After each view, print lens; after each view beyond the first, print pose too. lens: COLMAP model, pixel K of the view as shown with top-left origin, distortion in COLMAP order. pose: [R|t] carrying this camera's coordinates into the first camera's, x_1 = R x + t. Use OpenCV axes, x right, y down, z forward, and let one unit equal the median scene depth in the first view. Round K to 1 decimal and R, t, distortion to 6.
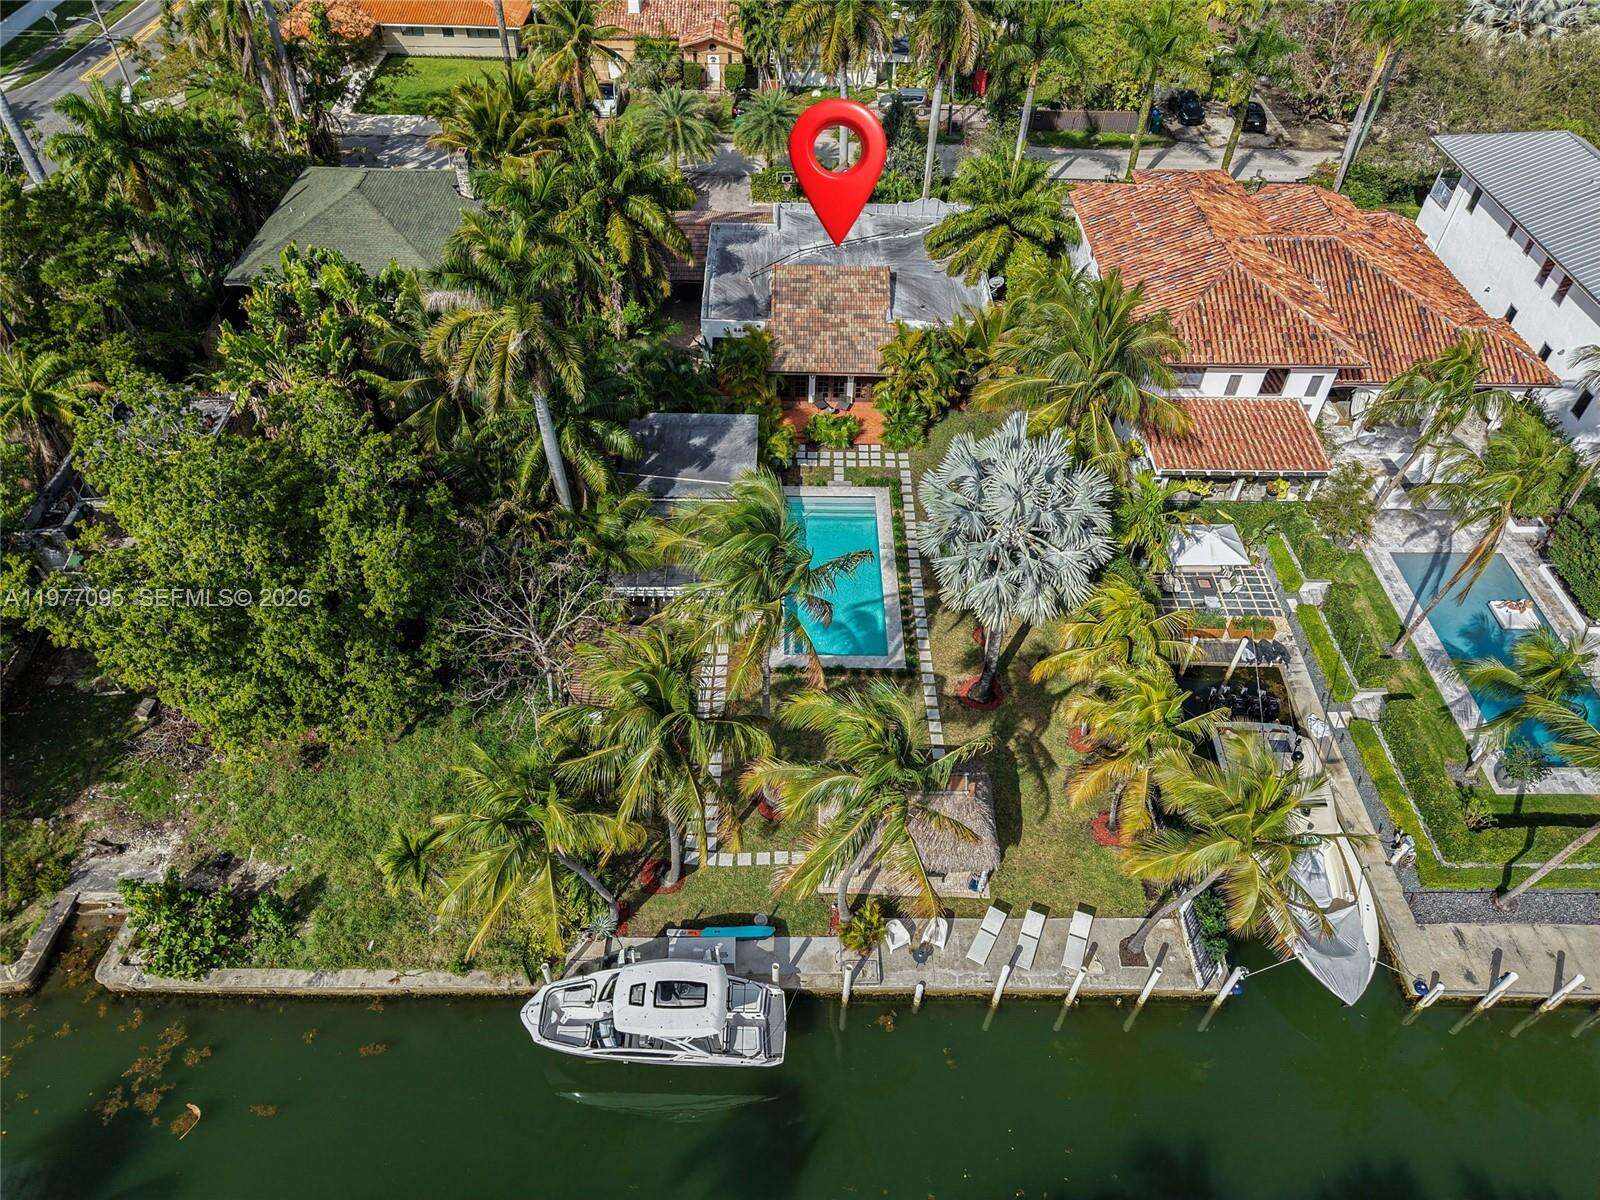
lens RADIAL K [[1071.5, 0, 800.0], [0, 1071.5, 600.0], [0, 0, 1]] dist [0.045373, -0.045595]
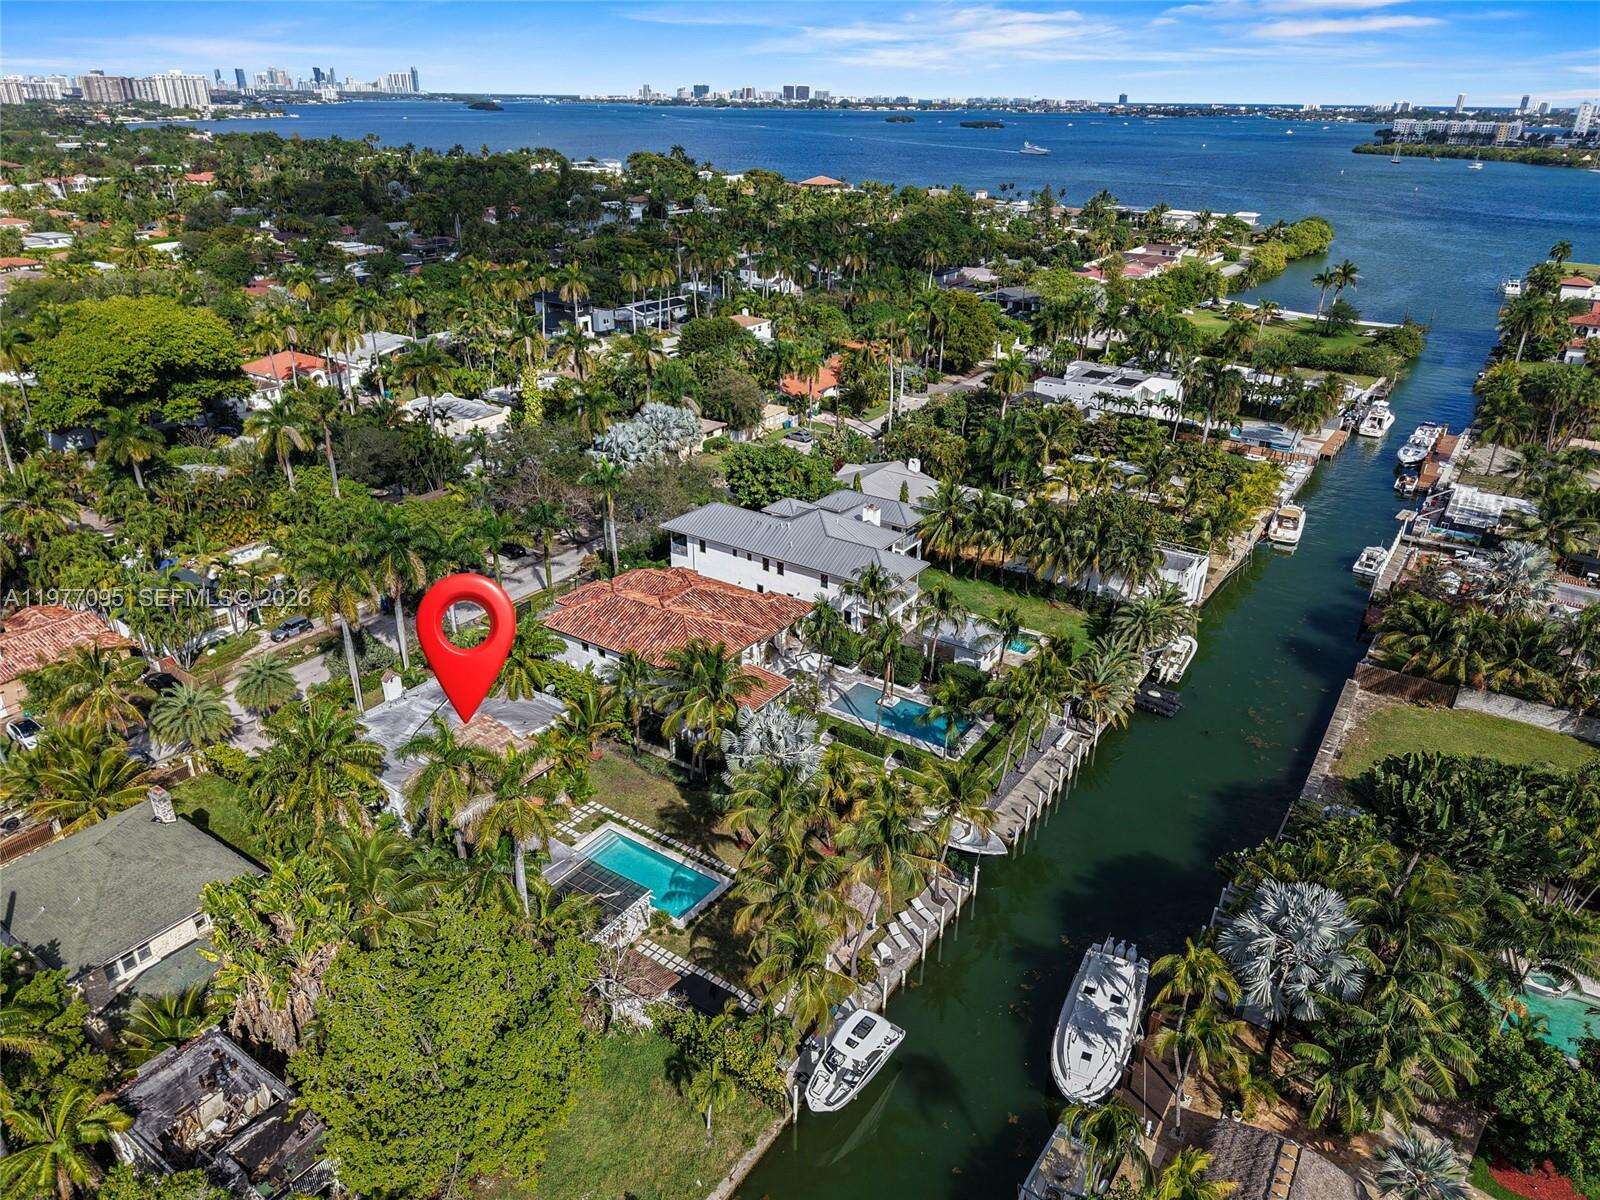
lens RADIAL K [[1071.5, 0, 800.0], [0, 1071.5, 600.0], [0, 0, 1]] dist [0.045373, -0.045595]
pose [[0.564768, -0.358714, 0.743210, -0.904382], [0.585205, 0.809073, -0.054196, -0.135484], [-0.581870, 0.465538, 0.666859, -0.360838]]
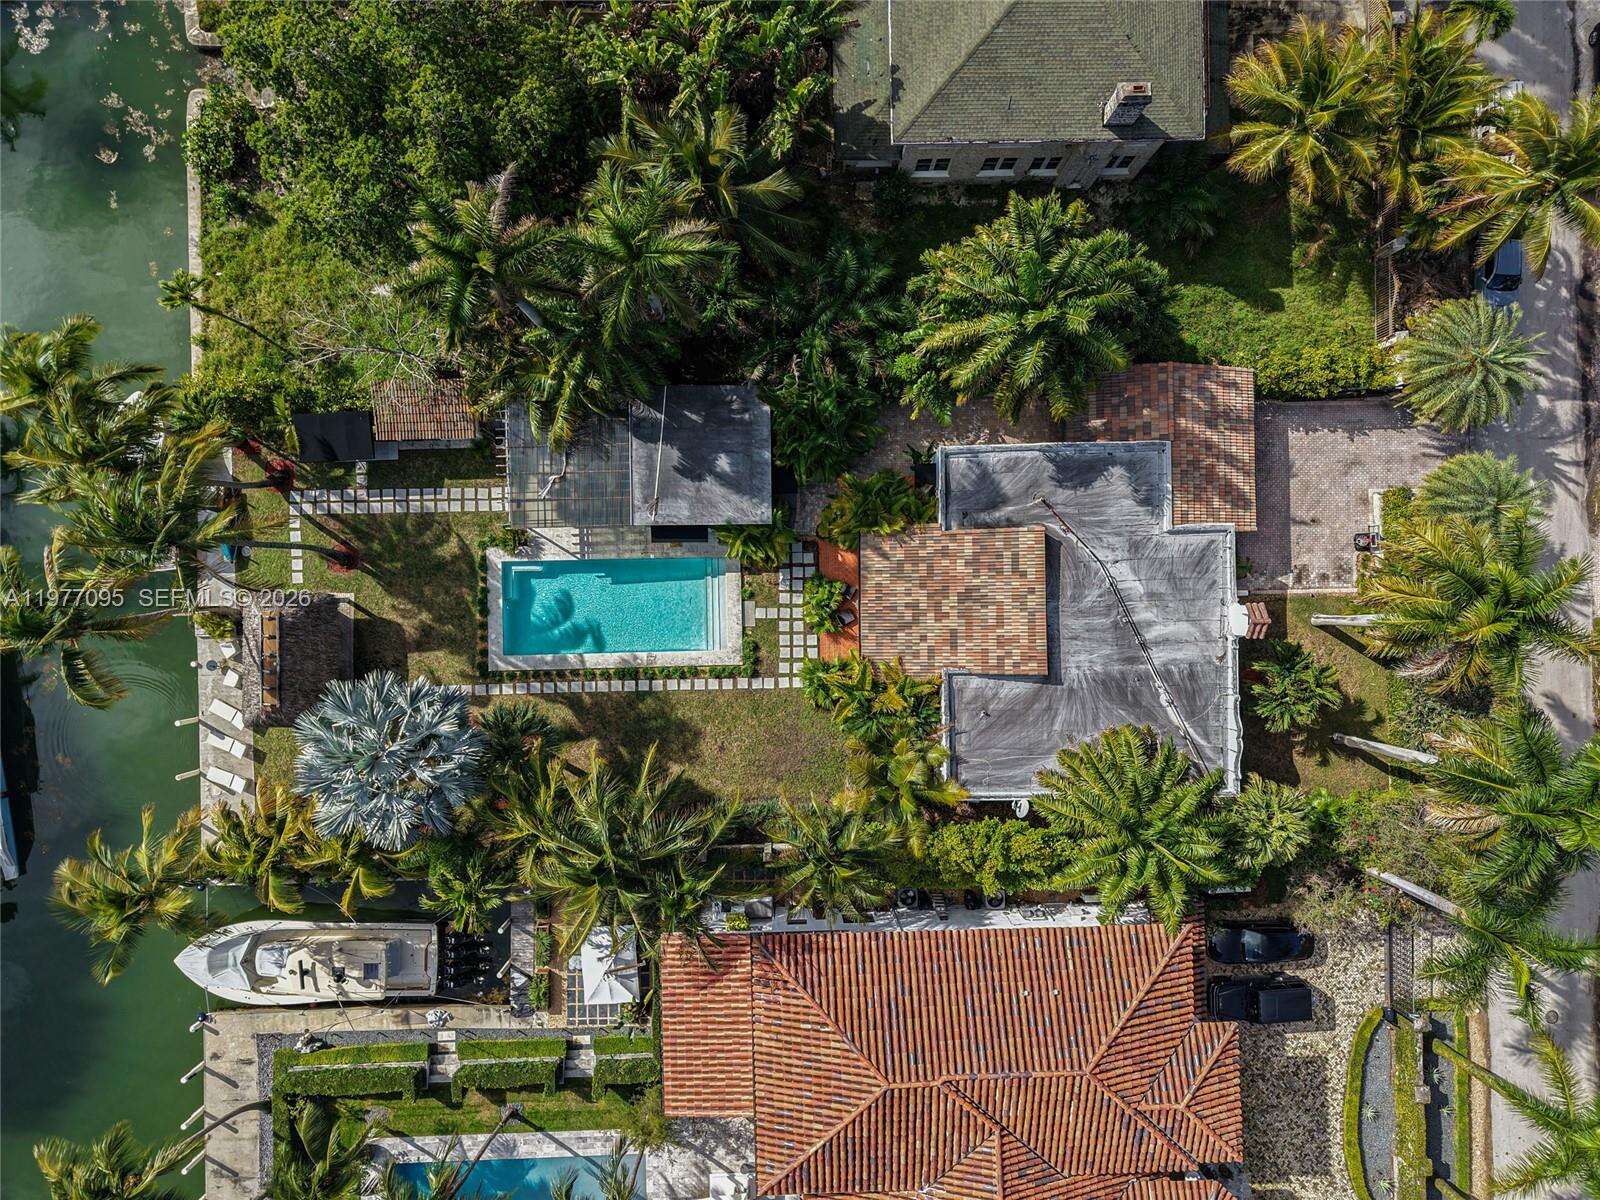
lens RADIAL K [[1071.5, 0, 800.0], [0, 1071.5, 600.0], [0, 0, 1]] dist [0.045373, -0.045595]
pose [[0.019417, 0.999718, -0.013662, 0.045356], [-0.728035, 0.023503, 0.685137, -0.929245], [0.685265, -0.003357, 0.728286, 0.391773]]
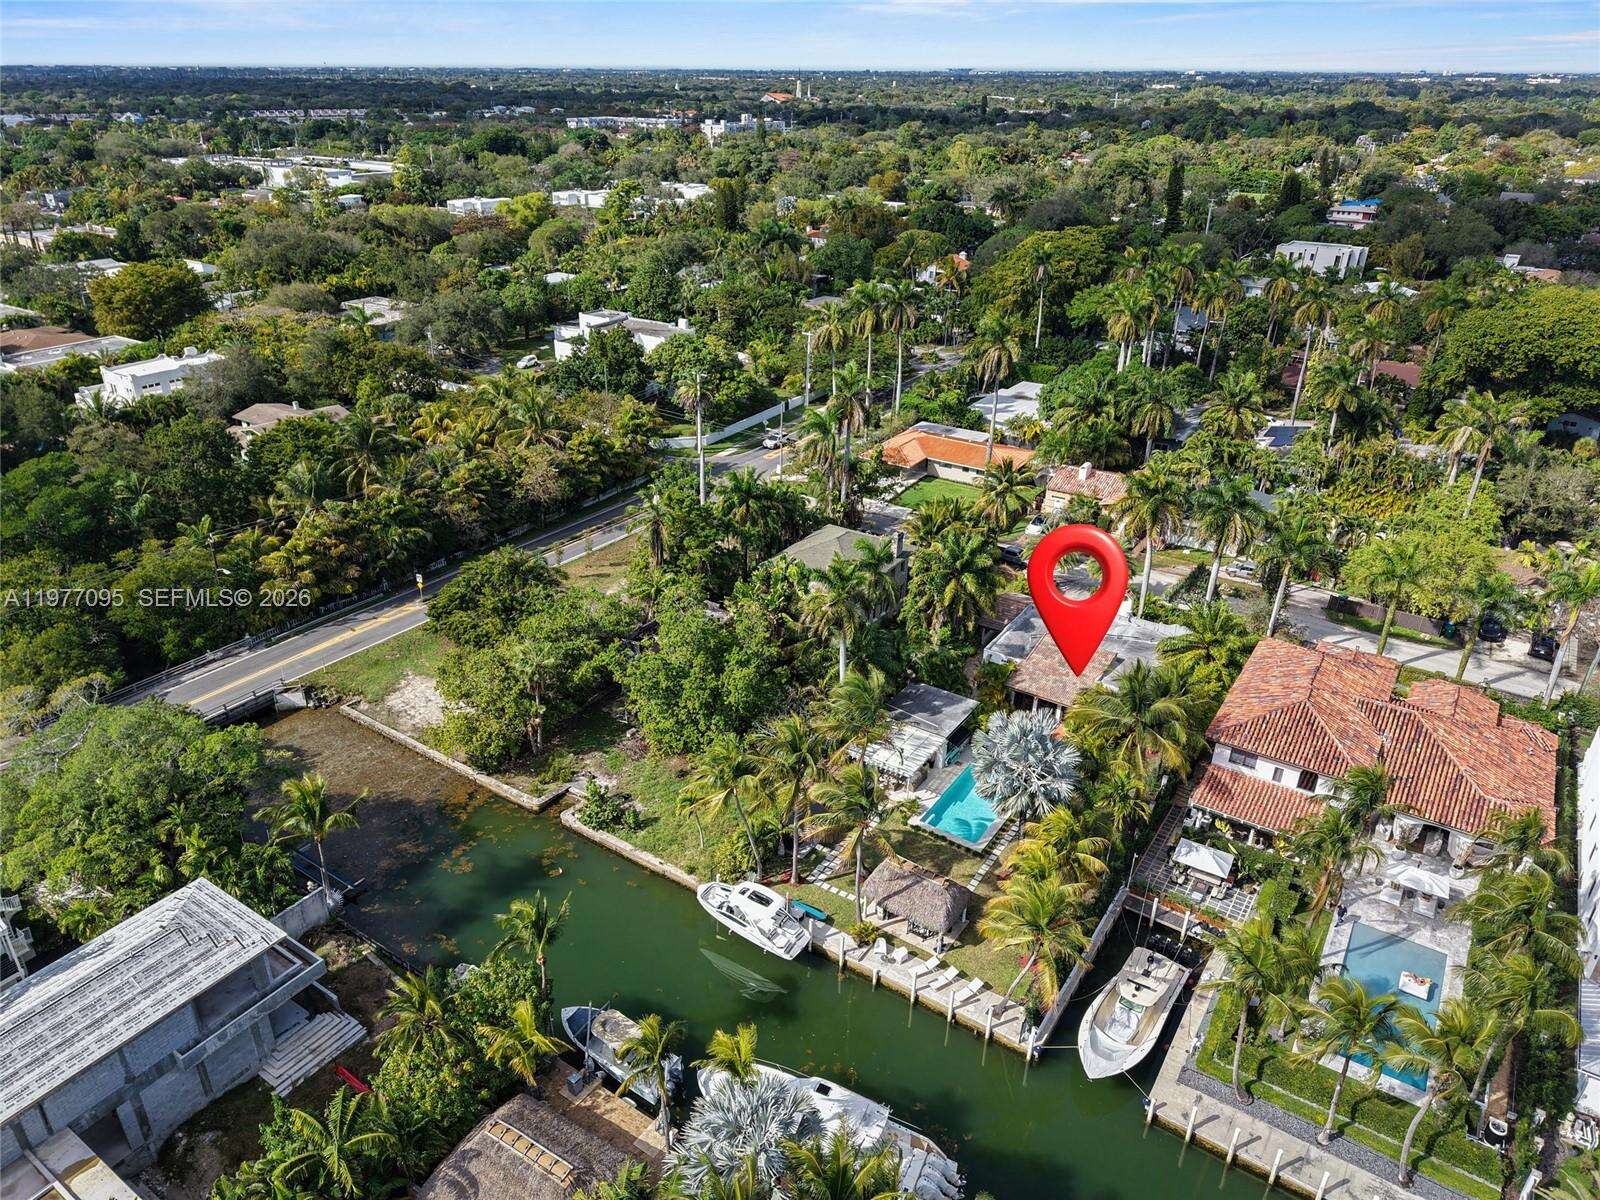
lens RADIAL K [[1086.8, 0, 800.0], [0, 1086.8, 600.0], [0, 0, 1]] dist [0.008071, 0.001129]
pose [[0.828632, 0.236600, -0.507336, 0.619646], [-0.395405, 0.888917, -0.231261, 0.213763], [0.396263, 0.392233, 0.830138, -0.659530]]
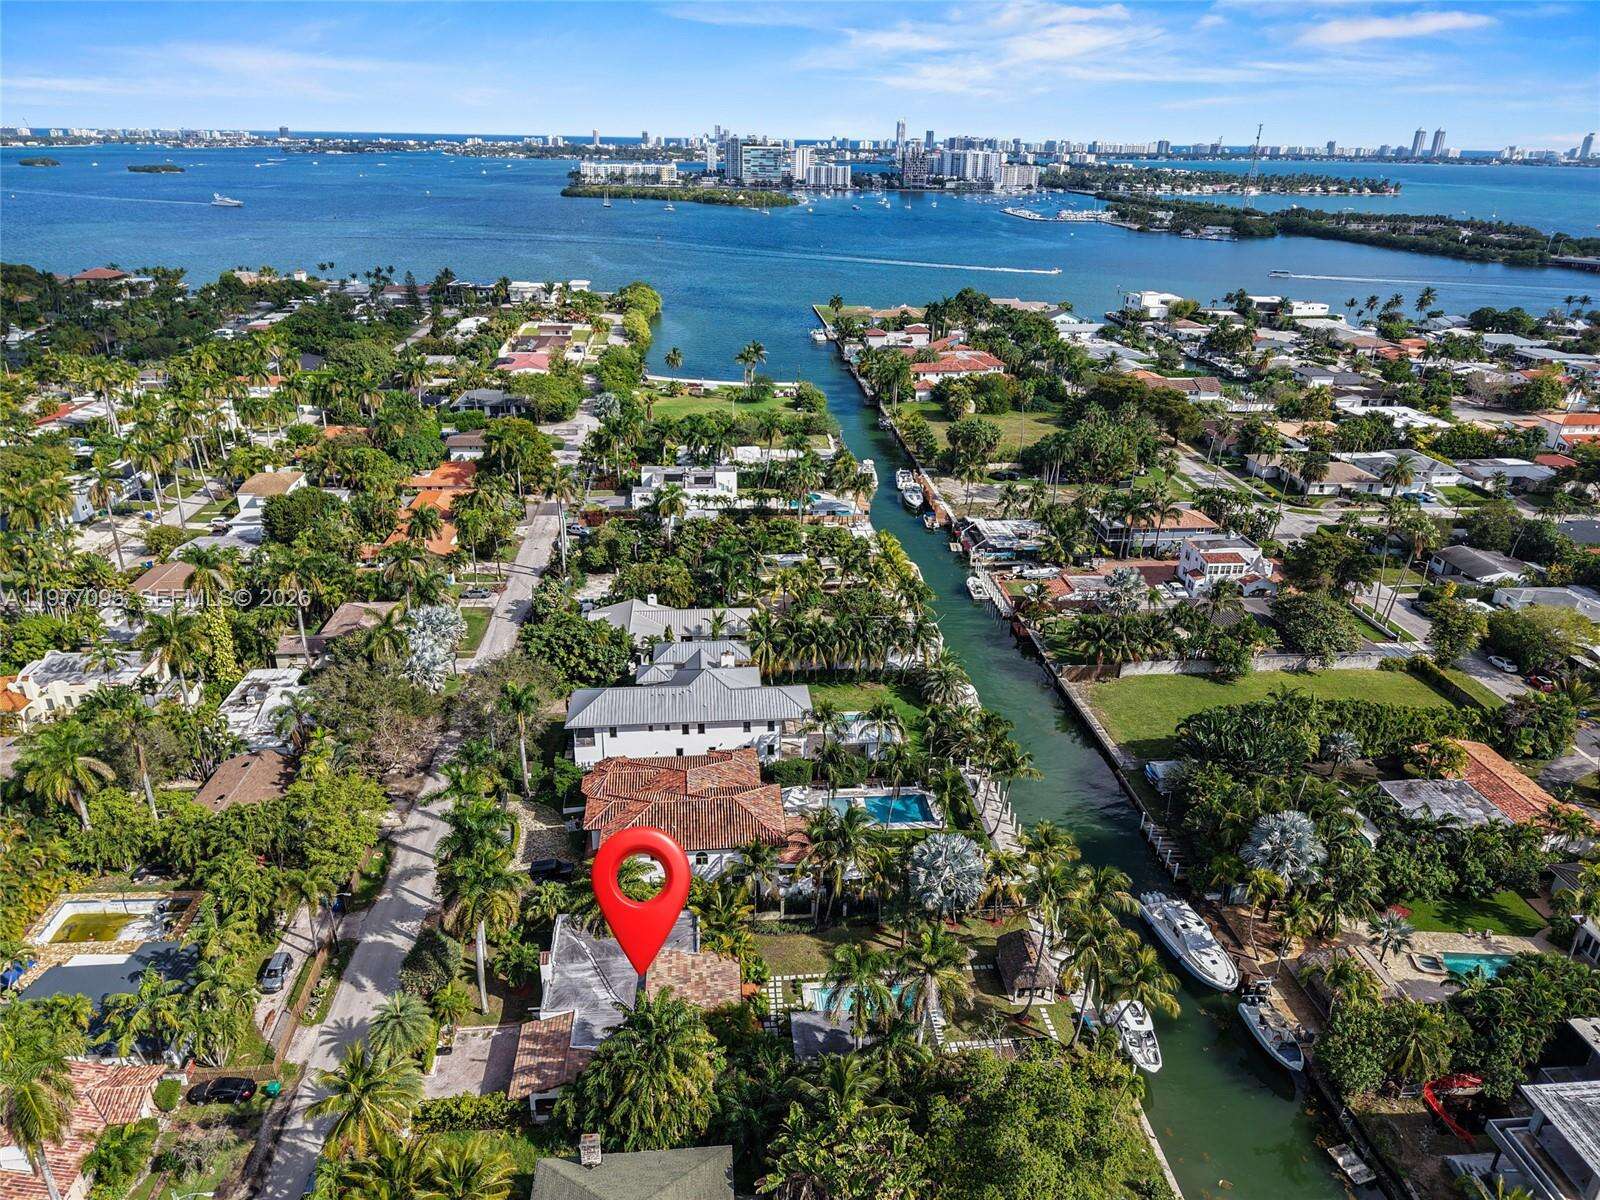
lens RADIAL K [[1071.5, 0, 800.0], [0, 1071.5, 600.0], [0, 0, 1]] dist [0.045373, -0.045595]
pose [[-0.095698, -0.412878, 0.905745, -1.503073], [0.694512, 0.624150, 0.357896, -1.344306], [-0.713088, 0.663301, 0.227019, 0.188345]]
